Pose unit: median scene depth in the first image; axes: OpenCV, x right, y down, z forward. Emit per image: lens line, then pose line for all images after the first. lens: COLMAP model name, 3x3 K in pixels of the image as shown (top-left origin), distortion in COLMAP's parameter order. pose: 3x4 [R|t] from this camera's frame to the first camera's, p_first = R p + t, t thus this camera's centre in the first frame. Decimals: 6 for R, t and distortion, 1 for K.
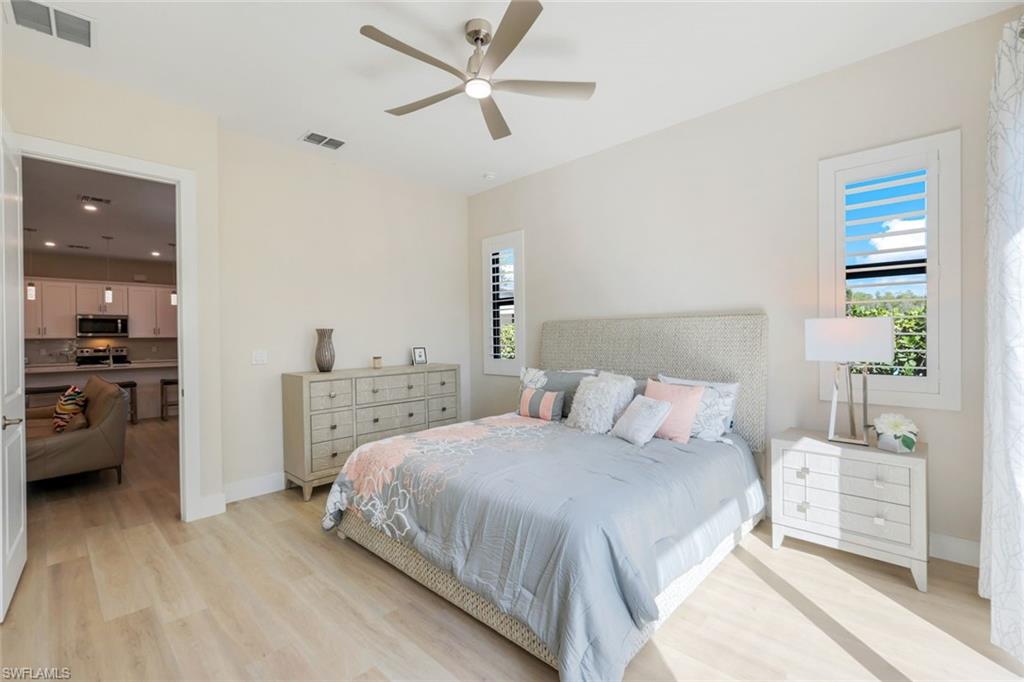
lens RADIAL K [[454.2, 0, 512.8], [0, 454.2, 338.2], [0, 0, 1]] dist [0.002505, 0.000052]
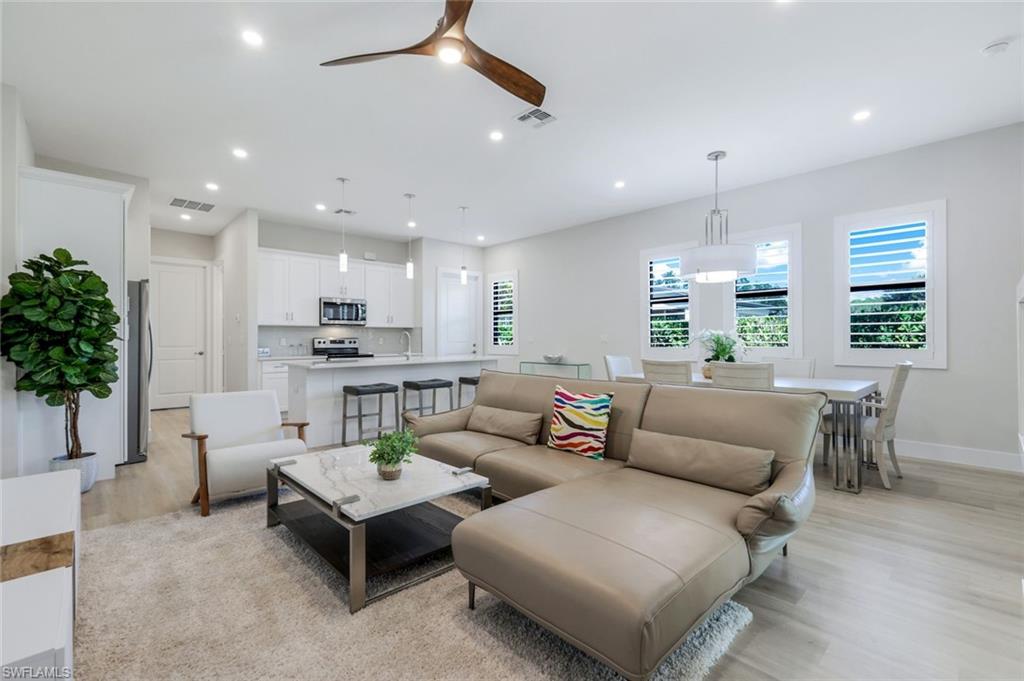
lens RADIAL K [[454.2, 0, 512.8], [0, 454.2, 337.7], [0, 0, 1]] dist [0.002505, 0.000052]
pose [[0.999105, 0.008263, -0.041477, -0.552577], [-0.008409, 0.999959, -0.003336, 0.020399], [0.041447, 0.003681, 0.999134, 0.181794]]
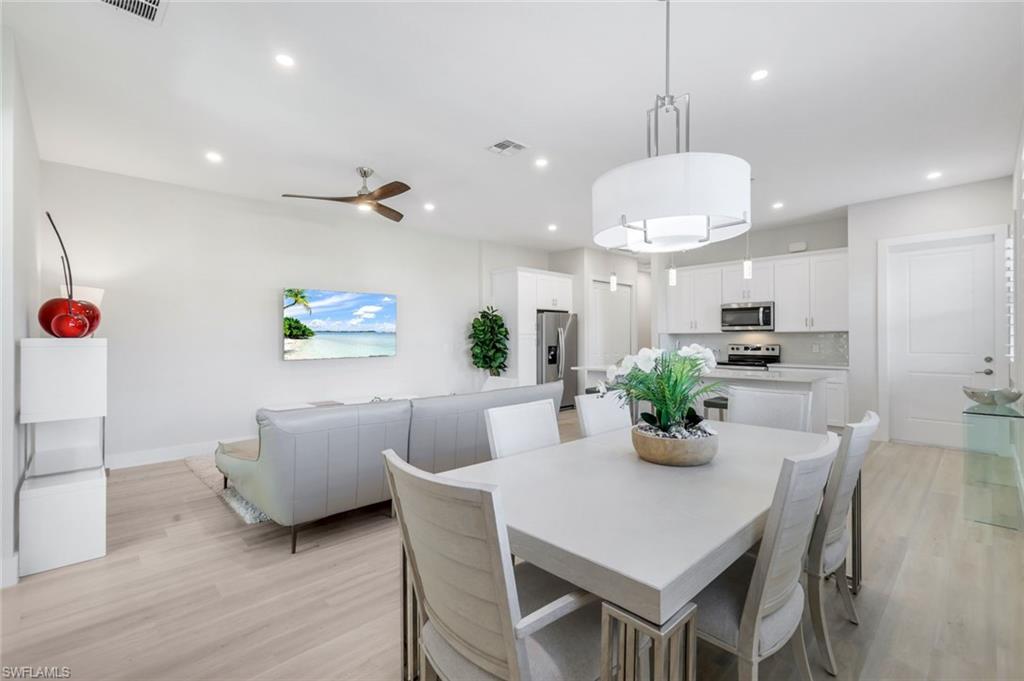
lens RADIAL K [[454.2, 0, 512.8], [0, 454.2, 337.7], [0, 0, 1]] dist [0.002505, 0.000052]
pose [[-0.041999, 0.009122, -0.999076, -0.097439], [0.003558, 0.999953, 0.008980, 0.000409], [0.999111, -0.003177, -0.042029, 0.625270]]
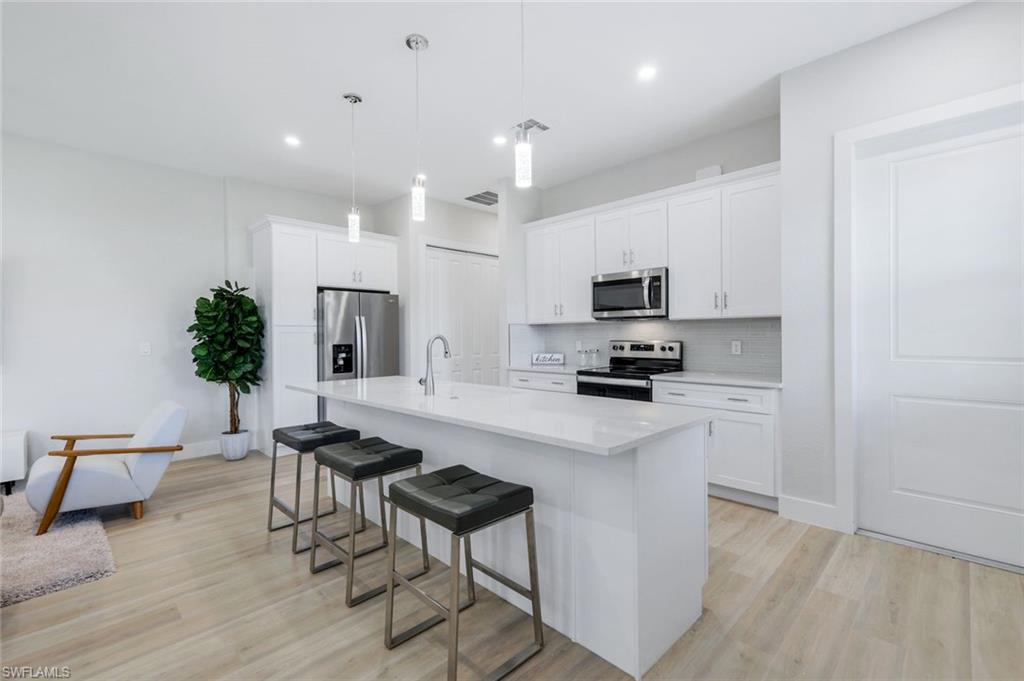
lens RADIAL K [[454.2, 0, 512.8], [0, 454.2, 337.7], [0, 0, 1]] dist [0.002505, 0.000052]
pose [[-0.020681, 0.018276, -0.999619, -0.423537], [0.006408, 0.999815, 0.018147, 0.007697], [0.999766, -0.006030, -0.020795, 0.884391]]
